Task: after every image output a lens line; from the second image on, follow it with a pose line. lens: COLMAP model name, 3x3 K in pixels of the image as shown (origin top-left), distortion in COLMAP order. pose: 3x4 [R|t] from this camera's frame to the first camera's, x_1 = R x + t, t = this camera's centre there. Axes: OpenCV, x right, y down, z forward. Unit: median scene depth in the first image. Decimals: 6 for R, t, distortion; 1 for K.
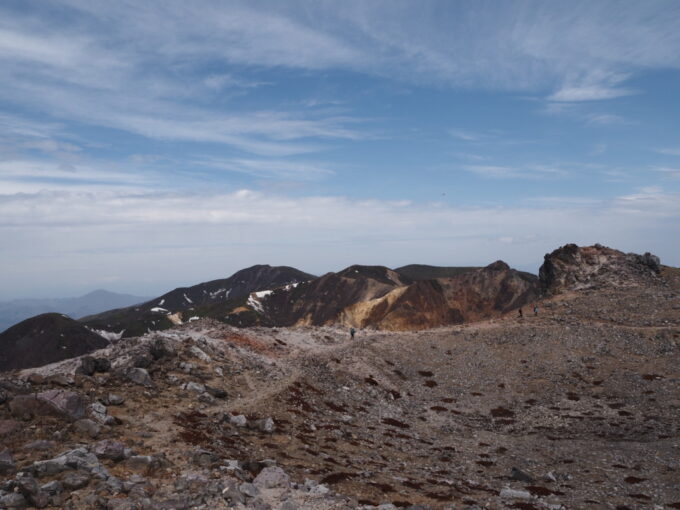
lens RADIAL K [[560.7, 0, 340.7], [0, 560.7, 253.3], [0, 0, 1]] dist [-0.067007, 0.023617]
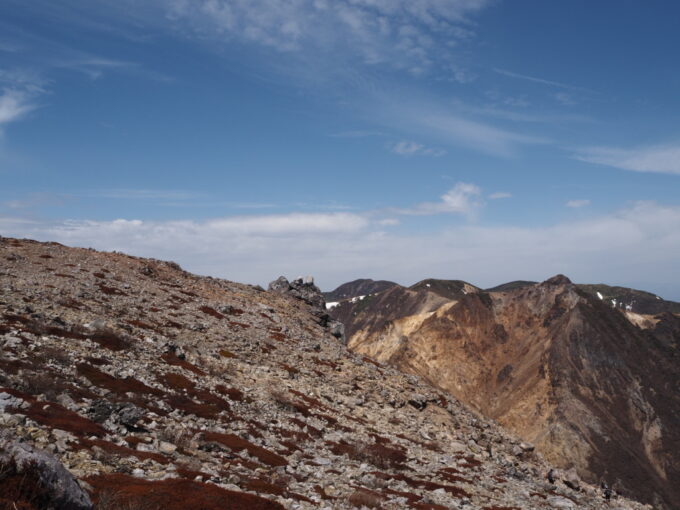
lens RADIAL K [[560.7, 0, 340.8], [0, 560.7, 256.6], [0, 0, 1]] dist [-0.067007, 0.023617]
pose [[0.965899, 0.003028, -0.258902, 0.156150], [-0.009391, 0.999683, -0.023343, 0.007709], [0.258749, 0.024978, 0.965622, 0.015916]]
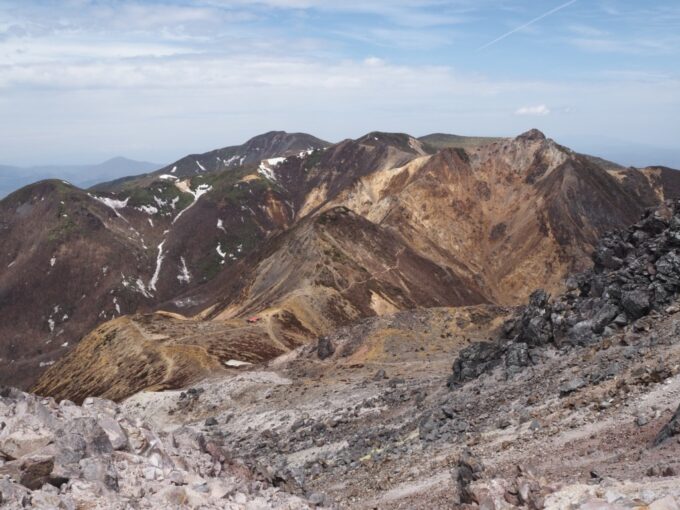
lens RADIAL K [[560.7, 0, 338.2], [0, 560.7, 259.8], [0, 0, 1]] dist [-0.067007, 0.023617]
pose [[0.999060, 0.023934, -0.036139, 0.004144], [-0.014587, 0.970750, 0.239648, 0.007402], [0.040818, -0.238896, 0.970187, 0.060283]]
